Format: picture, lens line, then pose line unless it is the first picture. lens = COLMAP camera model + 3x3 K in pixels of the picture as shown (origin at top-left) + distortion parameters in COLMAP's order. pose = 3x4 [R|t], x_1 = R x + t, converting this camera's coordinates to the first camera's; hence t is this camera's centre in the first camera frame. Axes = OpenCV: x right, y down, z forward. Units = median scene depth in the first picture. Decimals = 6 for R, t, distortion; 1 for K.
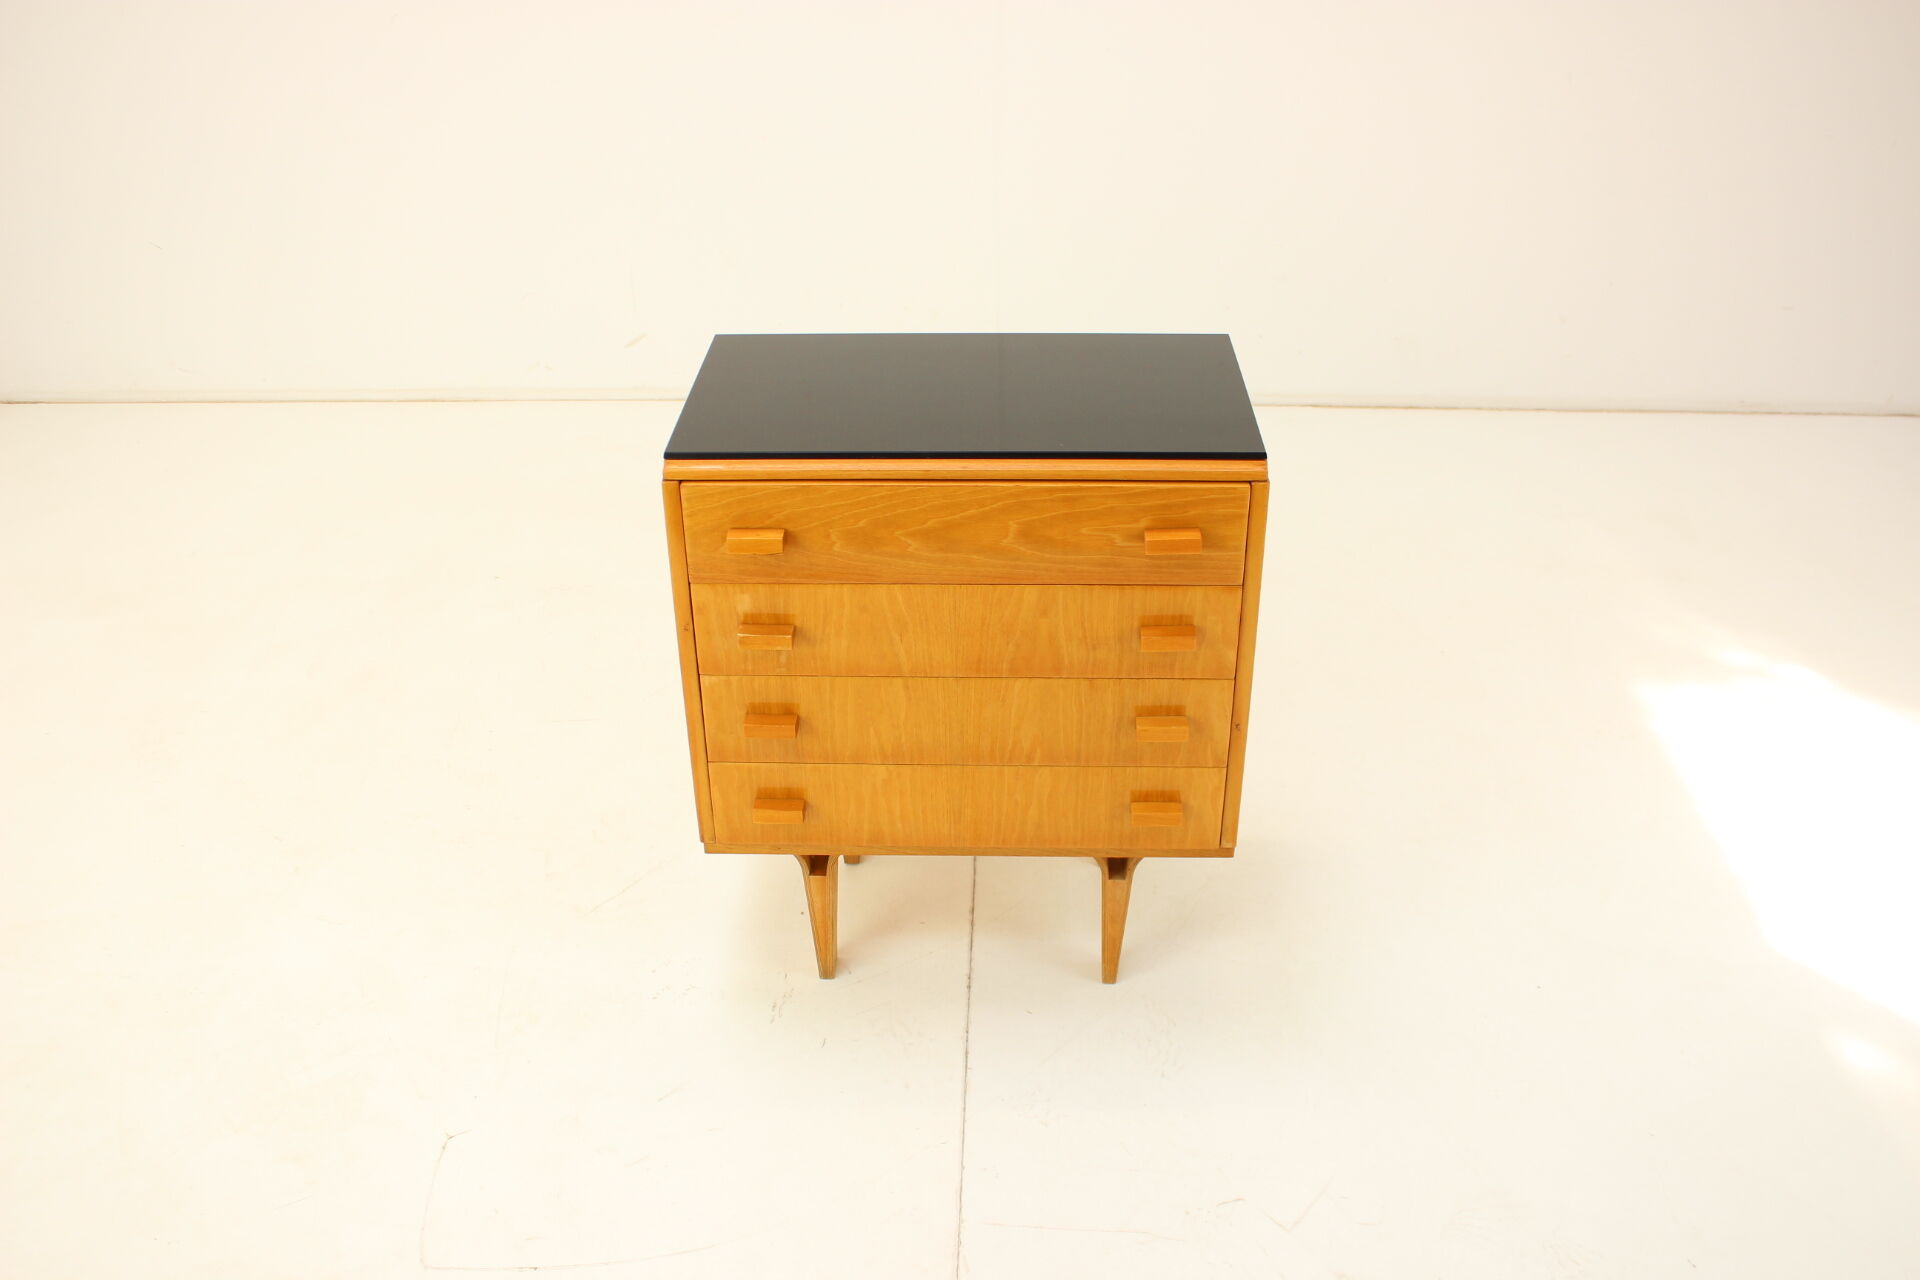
lens RADIAL K [[1712.6, 0, 965.3], [0, 1712.6, 640.0], [0, 0, 1]] dist [-0.147242, 0.080202]
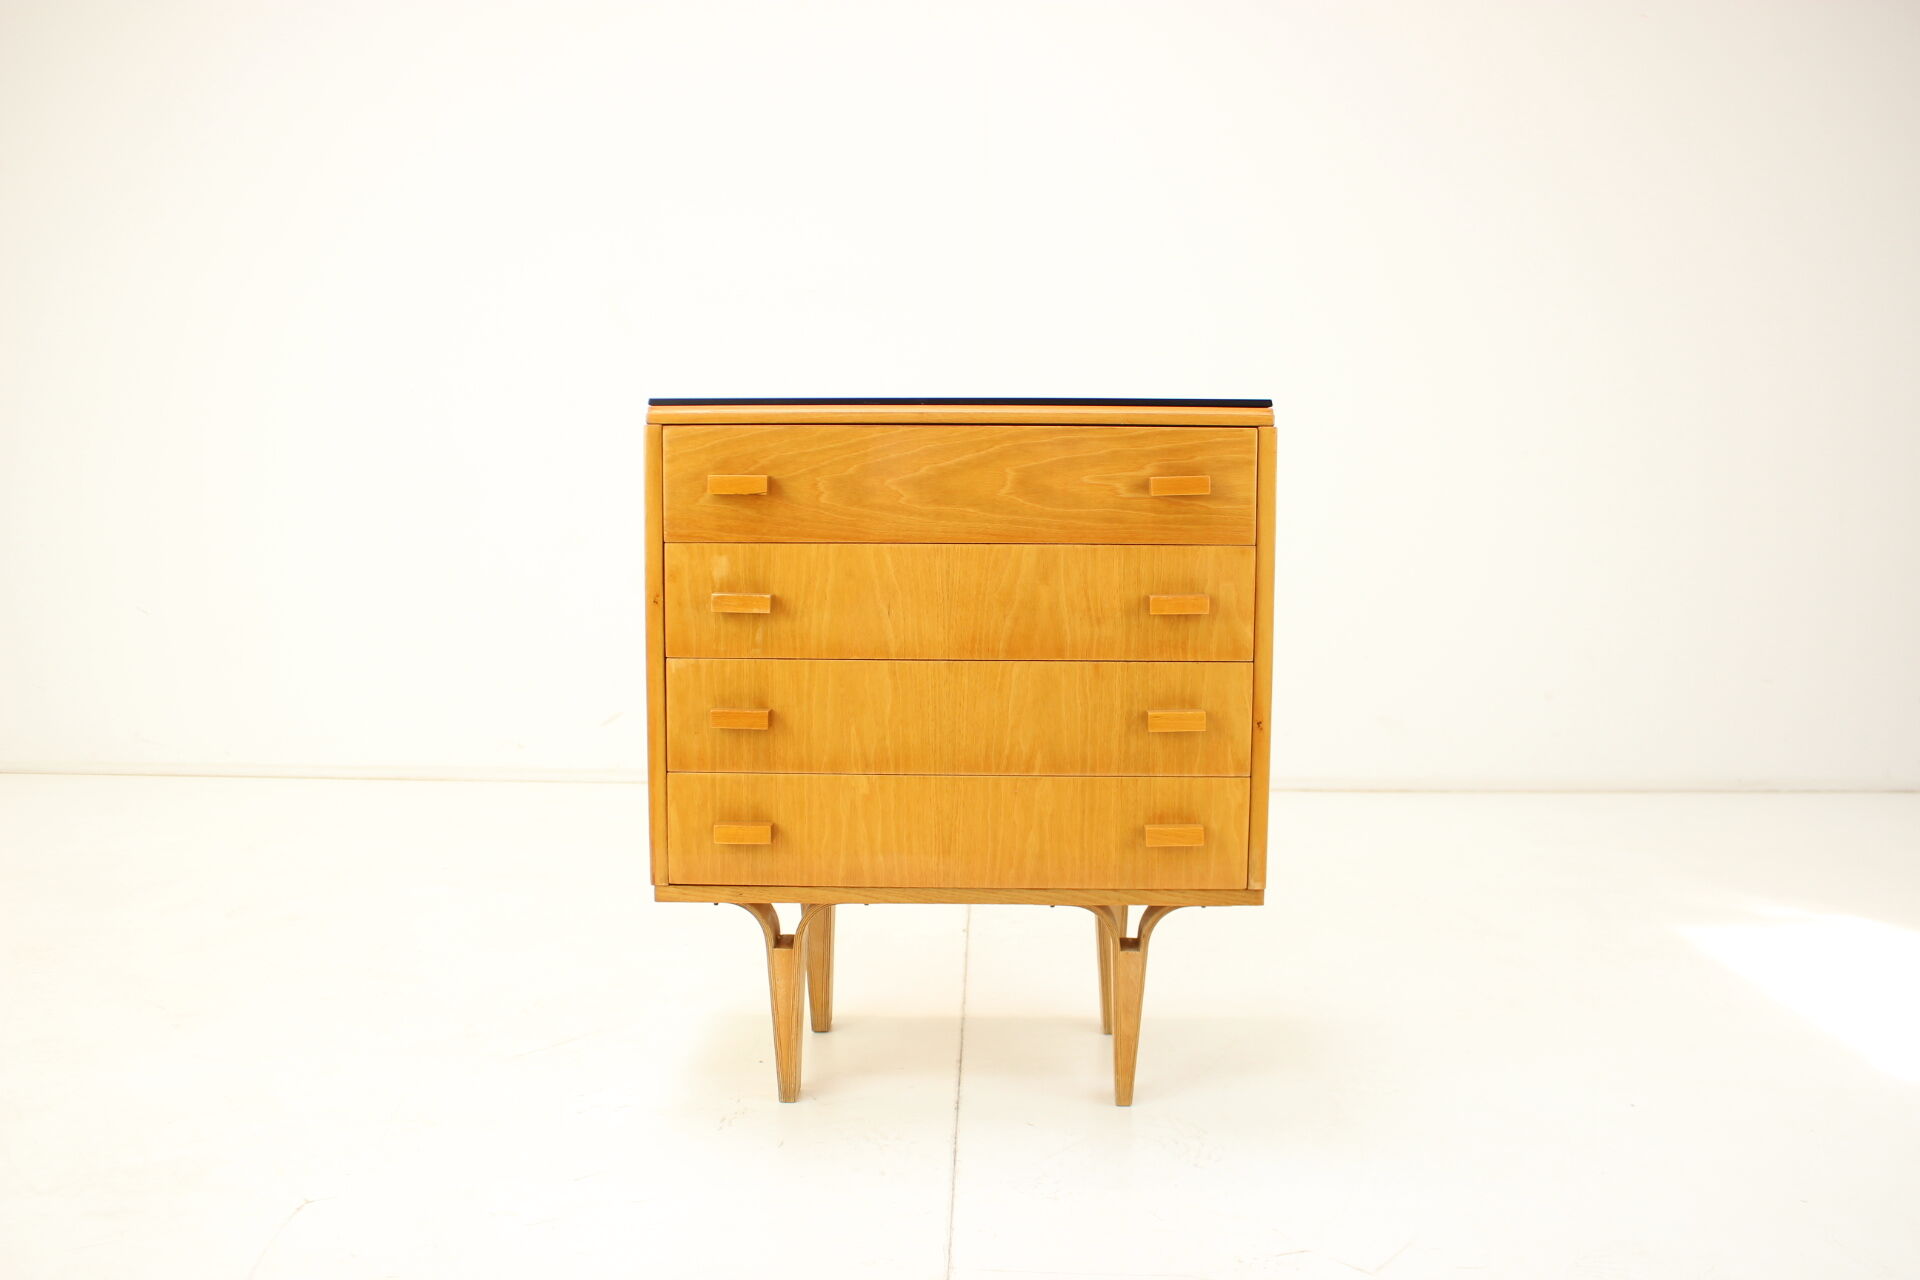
lens RADIAL K [[1712.6, 0, 960.7], [0, 1712.6, 637.8], [0, 0, 1]] dist [-0.147242, 0.080202]
pose [[0.999852, 0.010285, 0.013804, -0.011473], [-0.003608, 0.909292, -0.416143, 0.393718], [-0.016832, 0.416031, 0.909195, 0.168176]]
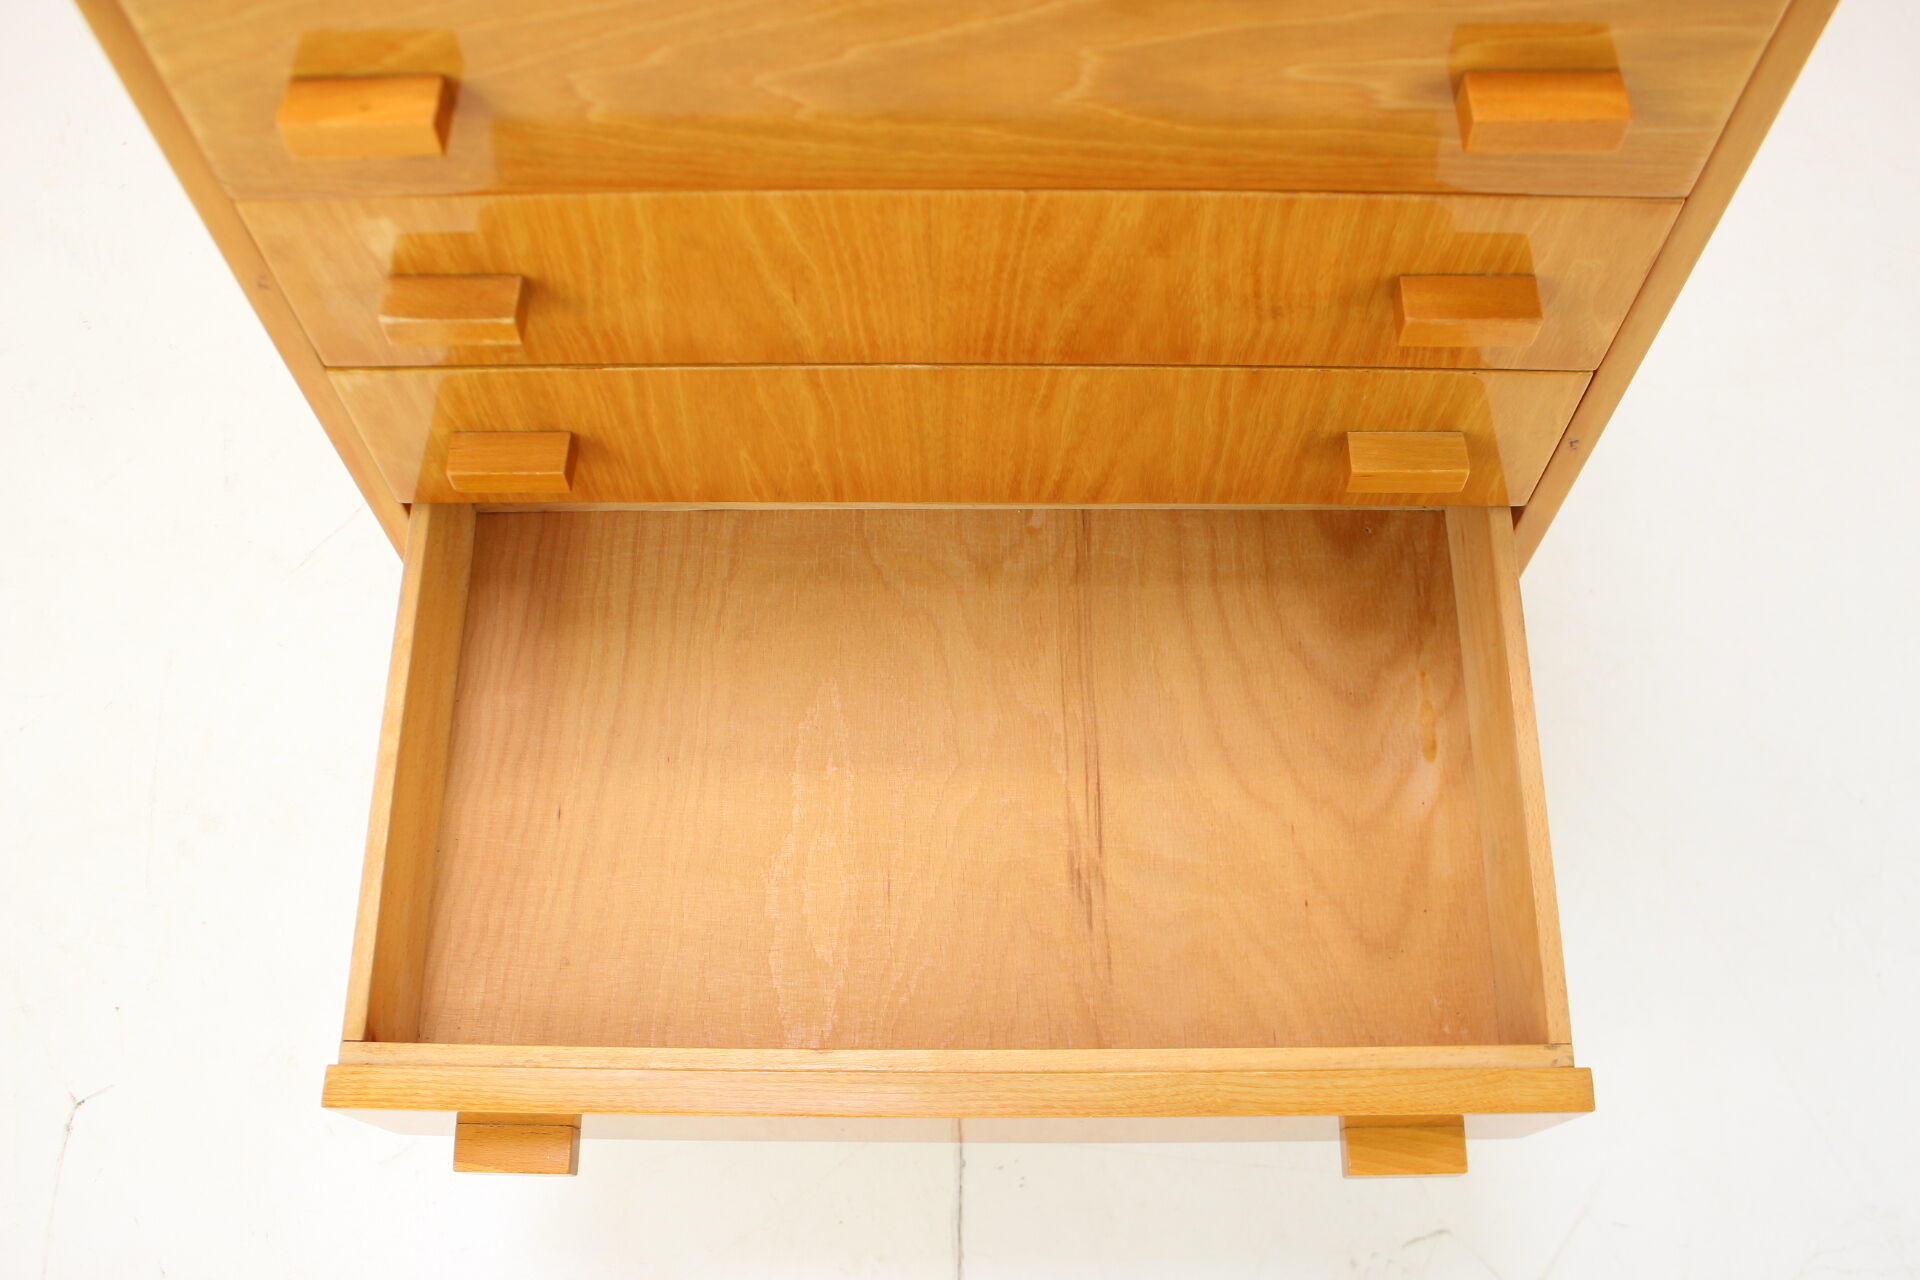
lens RADIAL K [[1712.6, 0, 948.6], [0, 1712.6, 659.6], [0, 0, 1]] dist [-0.147242, 0.080202]
pose [[0.999911, -0.013297, 0.000710, -0.003009], [0.010792, 0.840423, 0.541823, -0.142972], [-0.007801, -0.541767, 0.840492, 0.619884]]
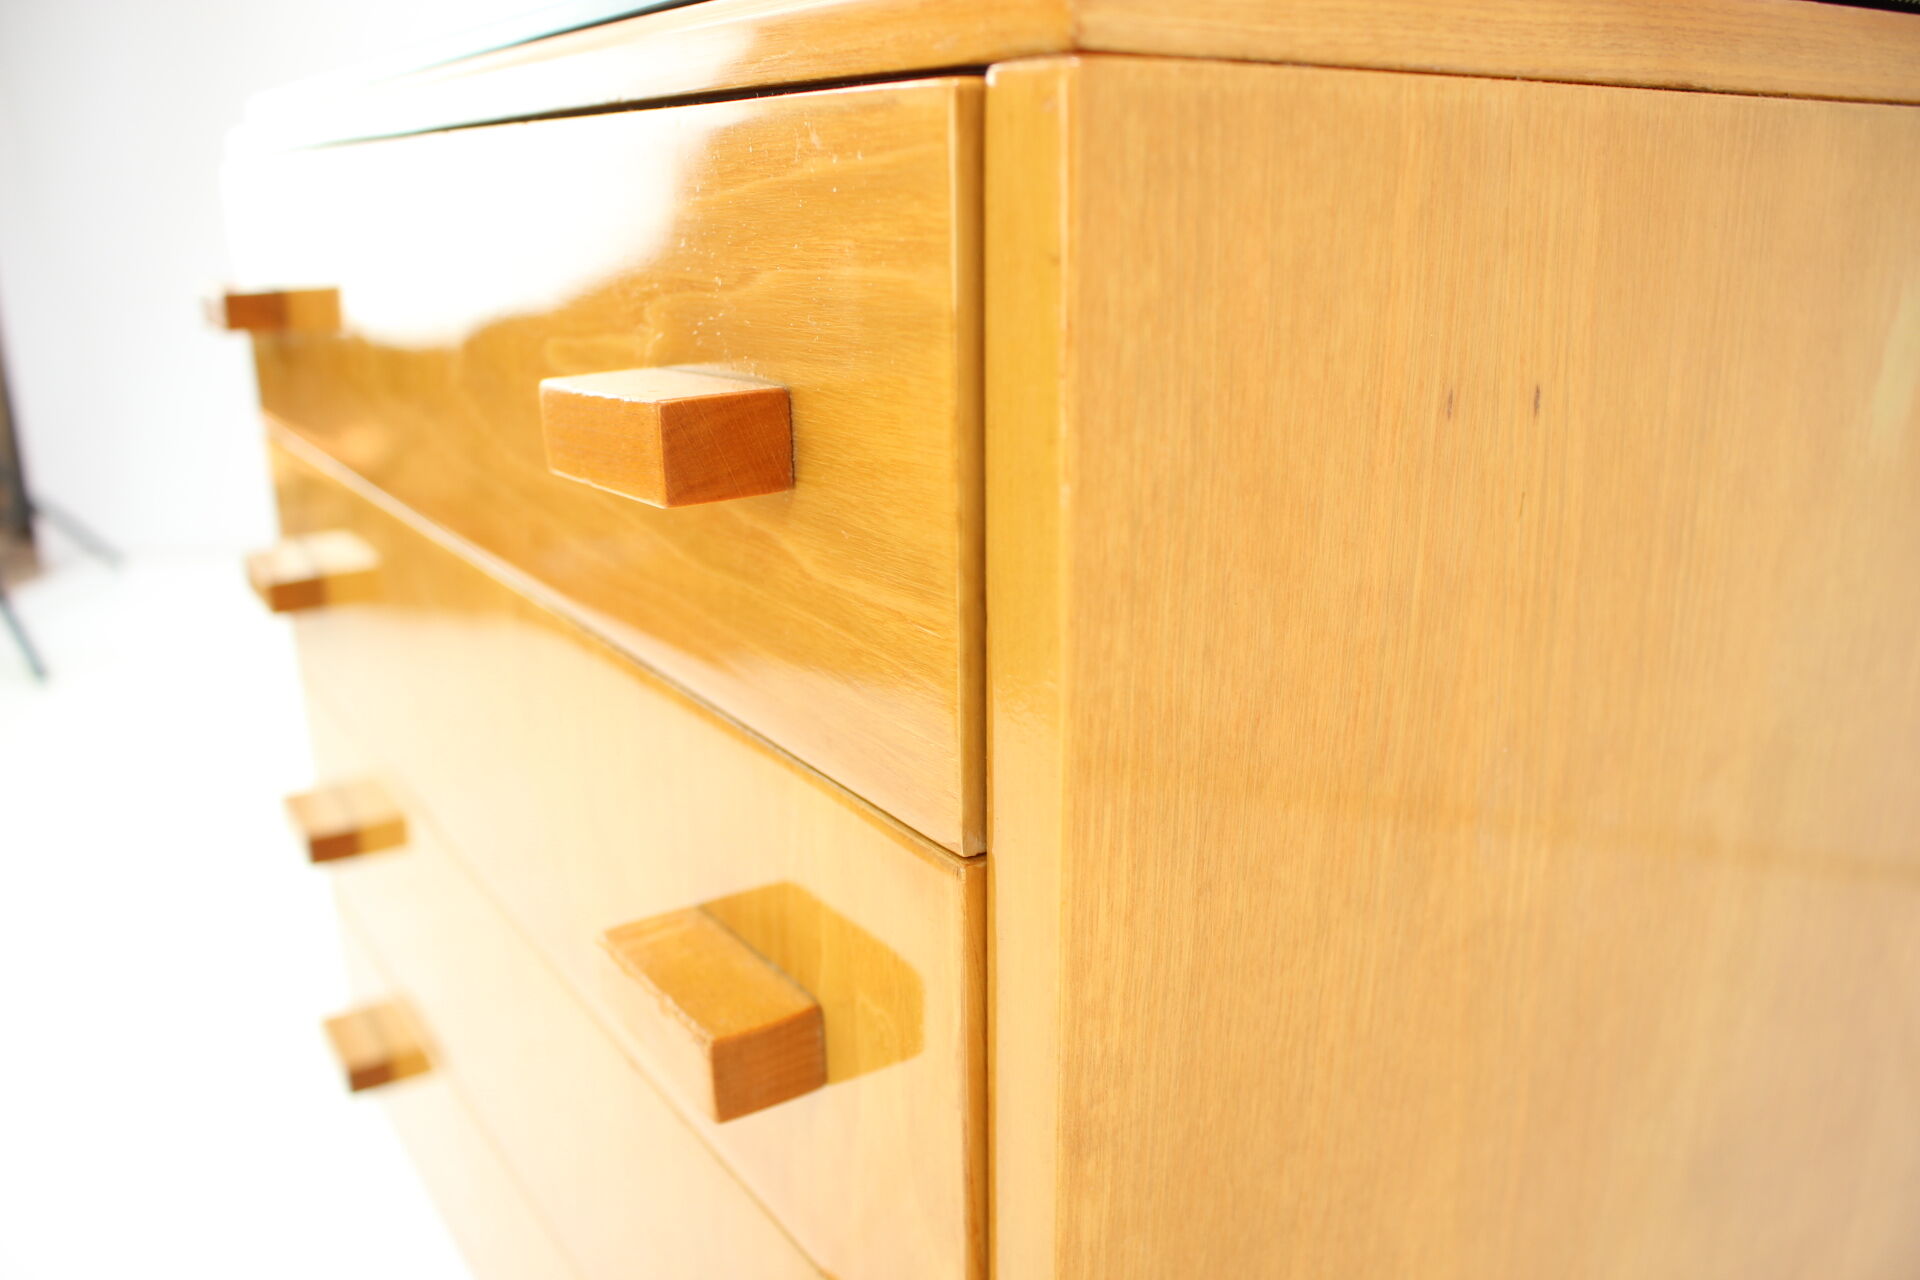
lens RADIAL K [[1541.5, 0, 965.5], [0, 1541.5, 643.0], [0, 0, 1]] dist [-0.078932, 0.000211]
pose [[0.572078, 0.241254, -0.783915, 0.256868], [-0.413137, 0.910419, -0.021309, -0.045220], [0.708551, 0.336055, 0.620502, 0.887091]]
